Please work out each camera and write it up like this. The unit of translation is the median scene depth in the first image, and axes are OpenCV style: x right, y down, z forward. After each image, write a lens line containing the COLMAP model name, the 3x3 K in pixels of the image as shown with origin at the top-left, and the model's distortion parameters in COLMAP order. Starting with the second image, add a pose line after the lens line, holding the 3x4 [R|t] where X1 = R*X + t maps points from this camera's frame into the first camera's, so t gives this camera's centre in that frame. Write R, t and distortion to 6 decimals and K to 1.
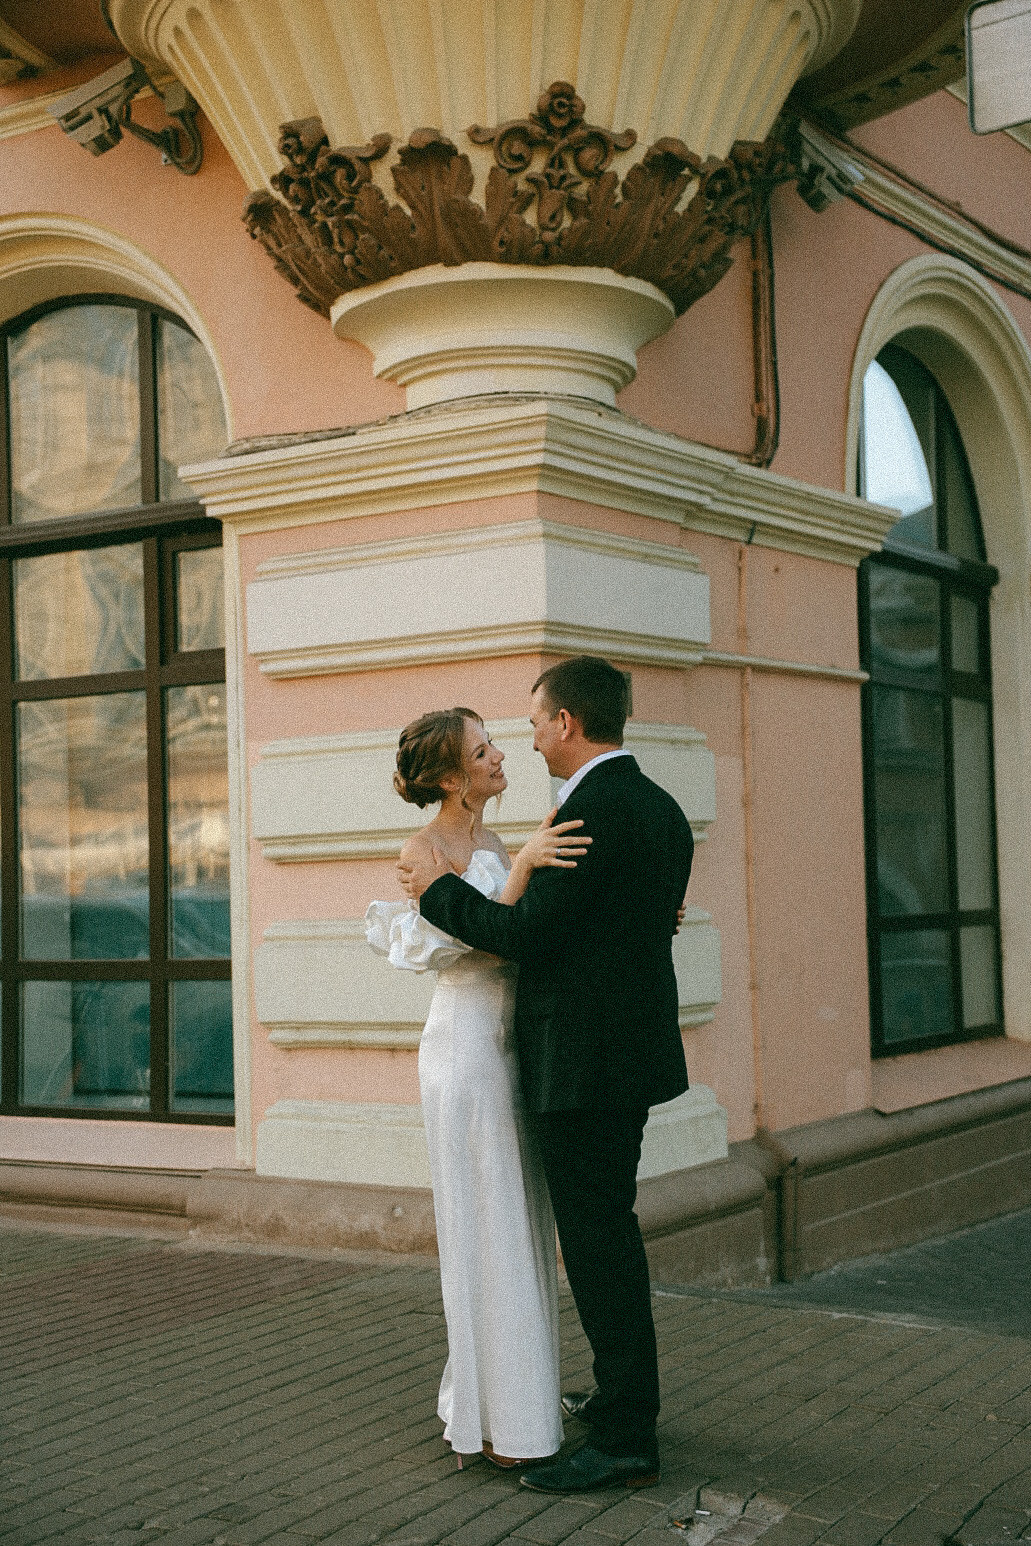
lens RADIAL K [[1999.2, 0, 544.9], [0, 1999.2, 820.8], [0, 0, 1]] dist [0.112175, 0.040221]
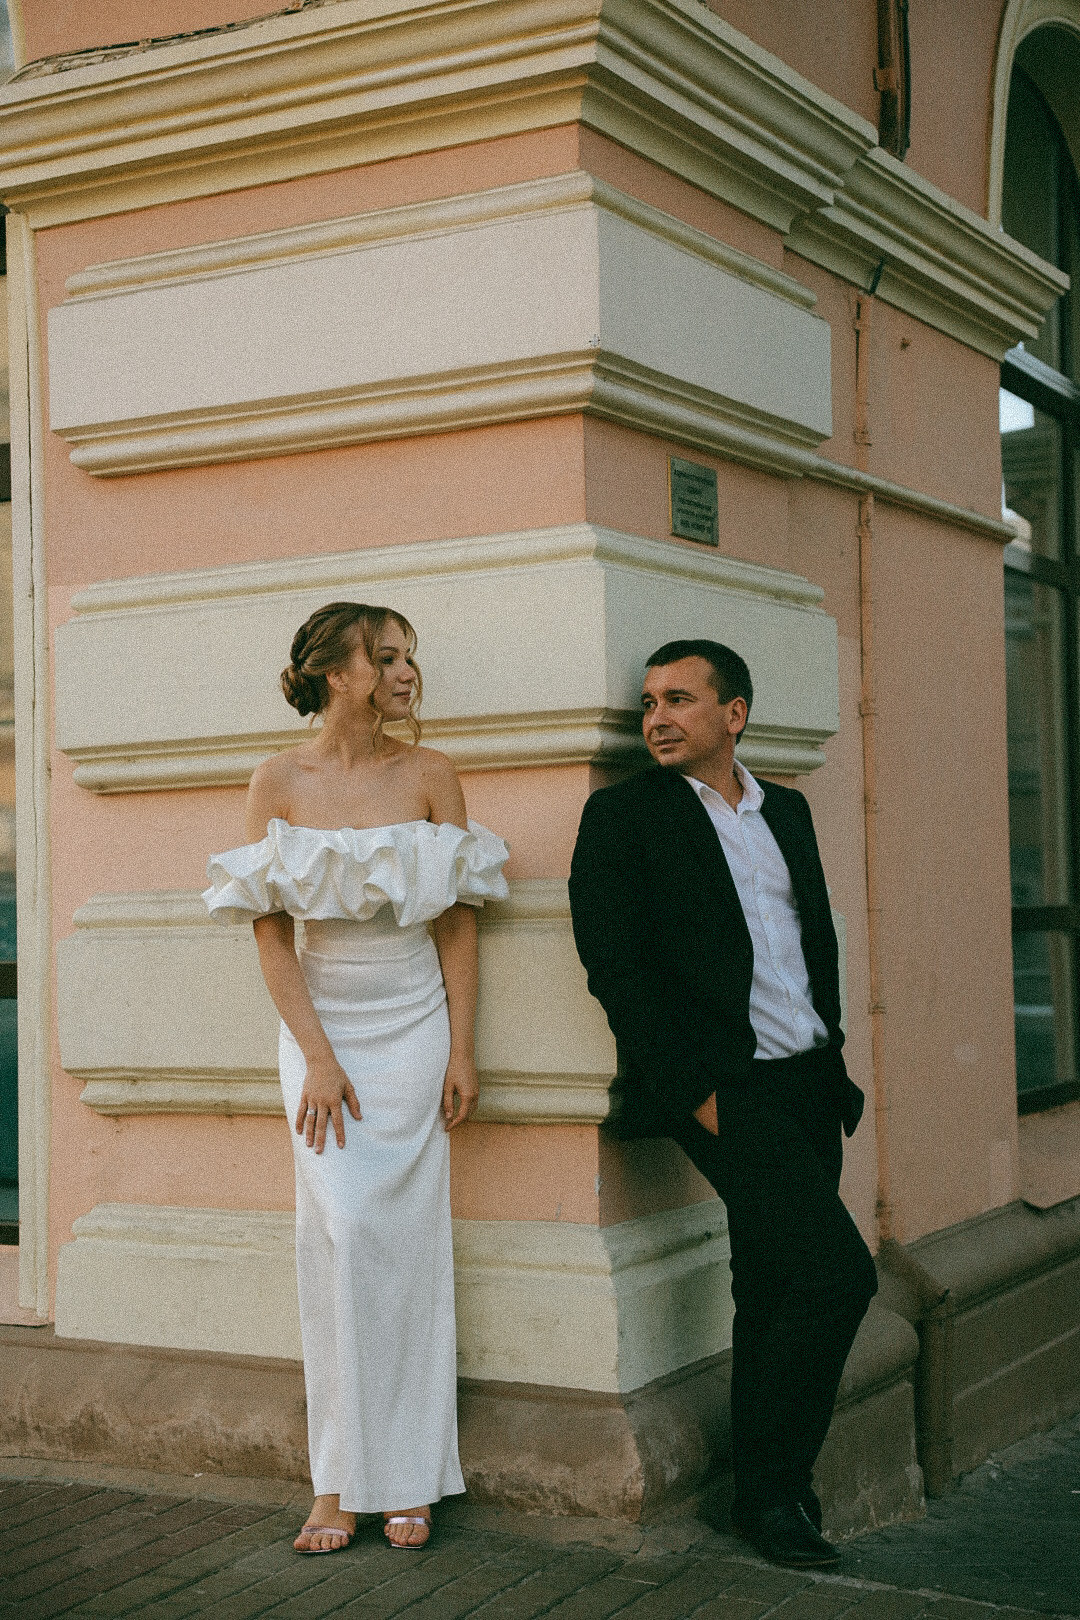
lens RADIAL K [[2289.9, 0, 540.0], [0, 2289.9, 810.0], [0, 0, 1]] dist [0.123414, 0.037625]
pose [[0.997412, 0.009316, 0.071285, -0.055020], [-0.008818, 0.999934, -0.007303, 0.030256], [-0.071349, 0.006655, 0.997429, 0.334707]]
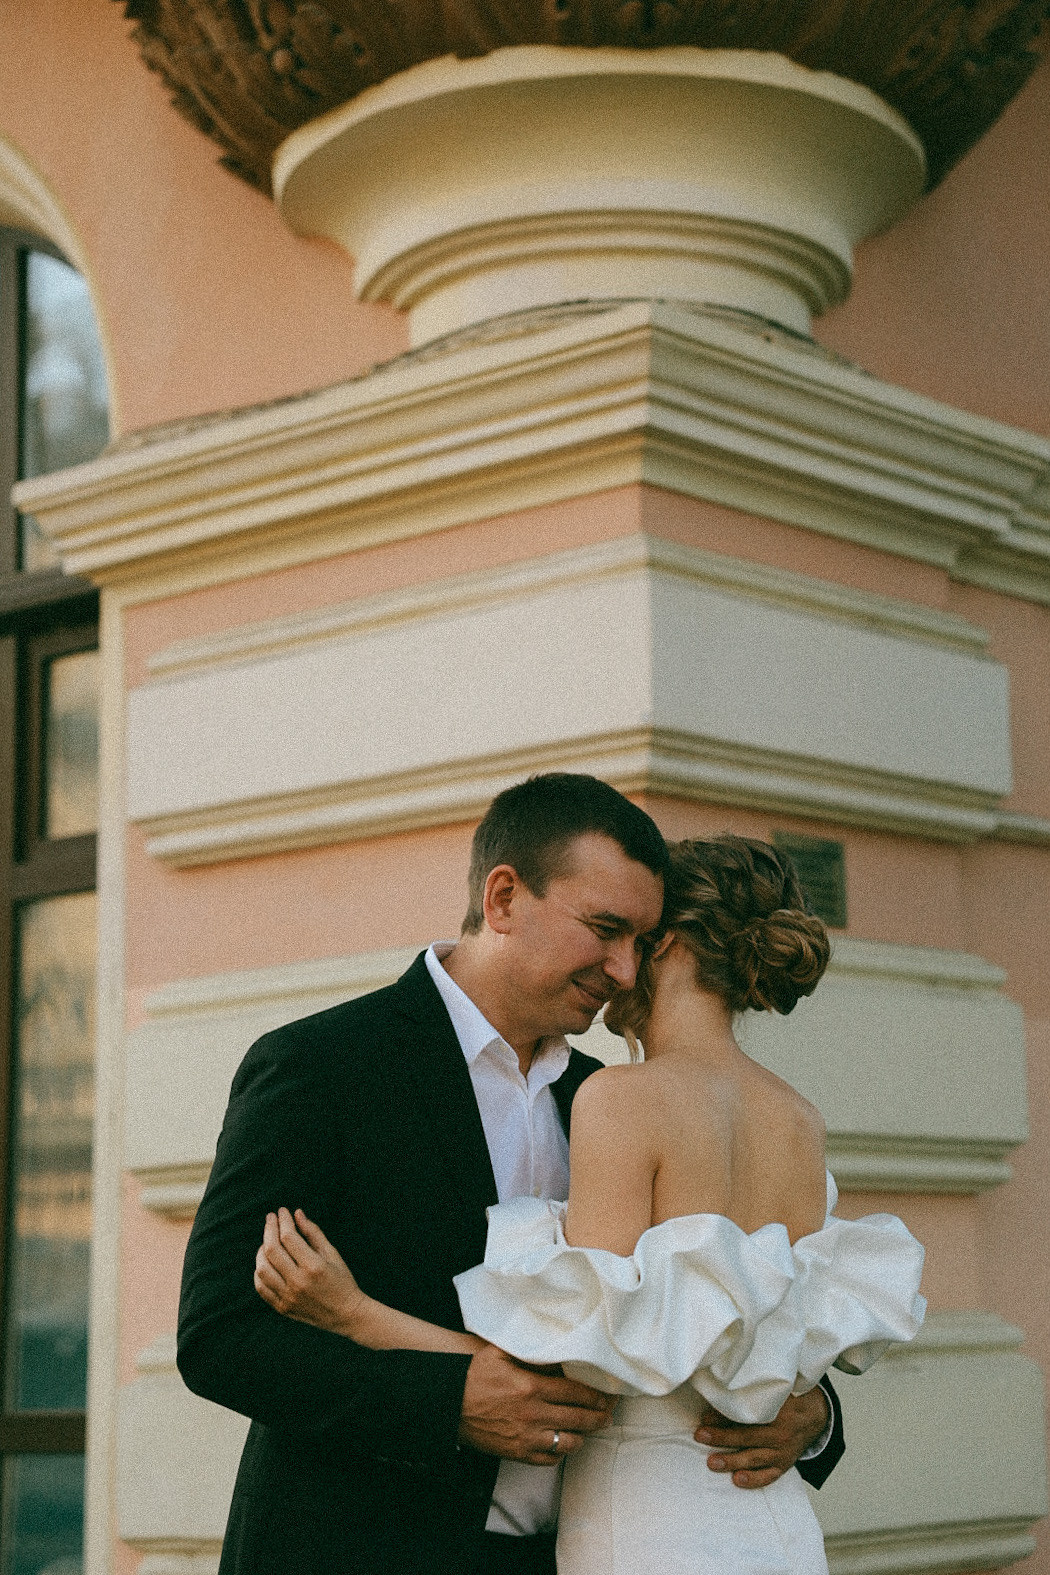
lens RADIAL K [[3063.7, 0, 519.0], [0, 3063.7, 819.1], [0, 0, 1]] dist [0.283415, -0.176218]
pose [[0.991364, -0.010569, -0.130710, 0.063488], [-0.007329, 0.990724, -0.135694, 0.027035], [0.130932, 0.135480, 0.982091, 0.216062]]
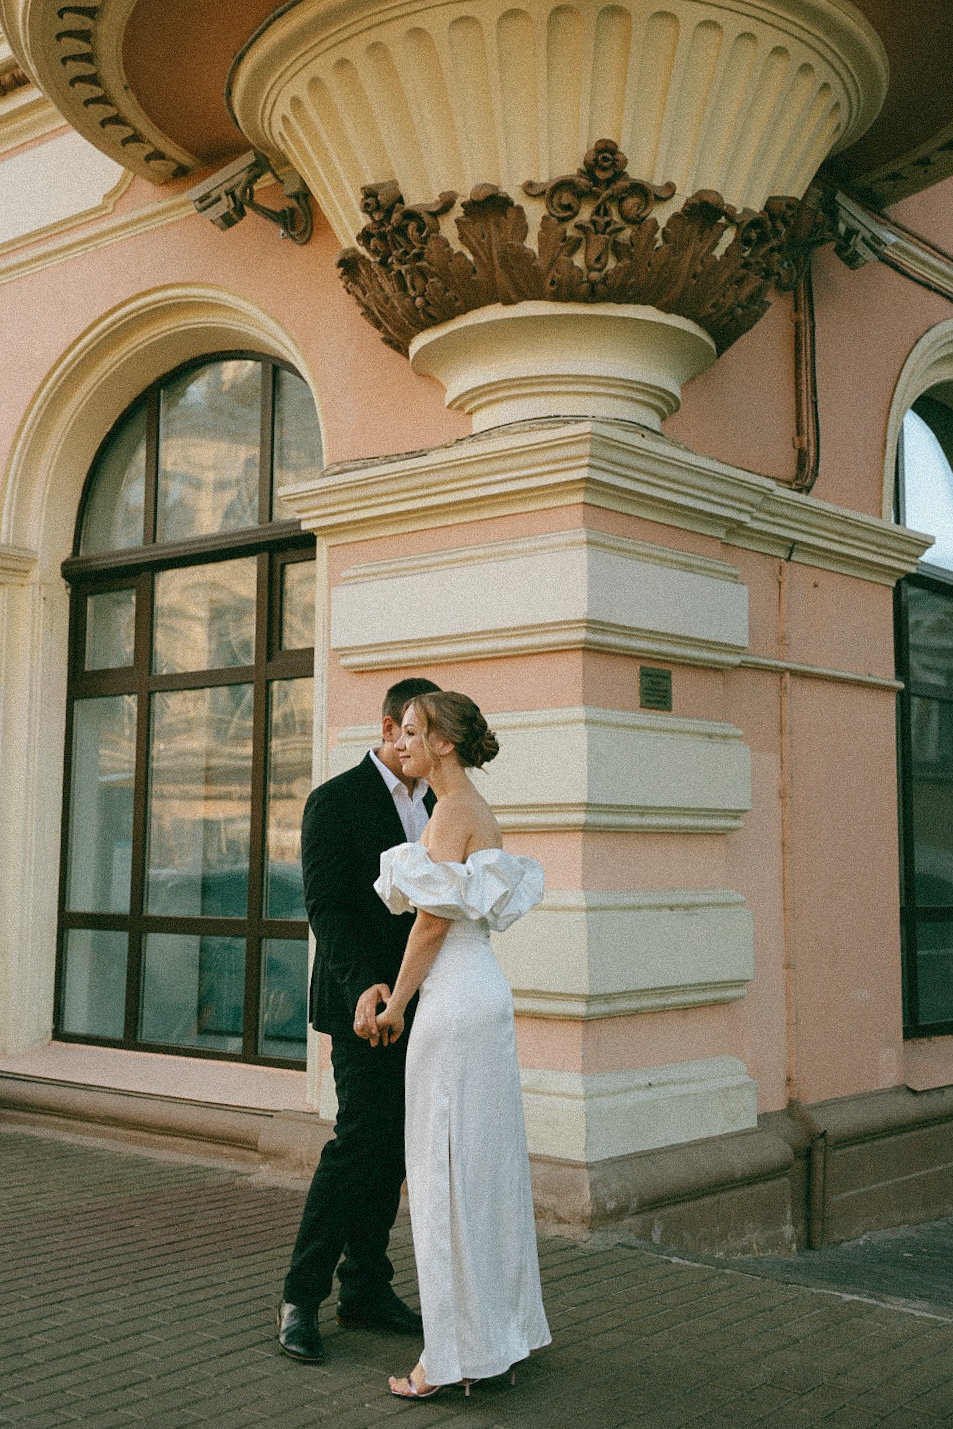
lens RADIAL K [[1614.0, 0, 444.7], [0, 1614.0, 682.9], [0, 0, 1]] dist [0.020457, 0.042060]
pose [[0.990570, 0.018955, -0.135691, 0.040460], [-0.030215, 0.996222, -0.081416, 0.008006], [0.133635, 0.084748, 0.987400, 0.114829]]
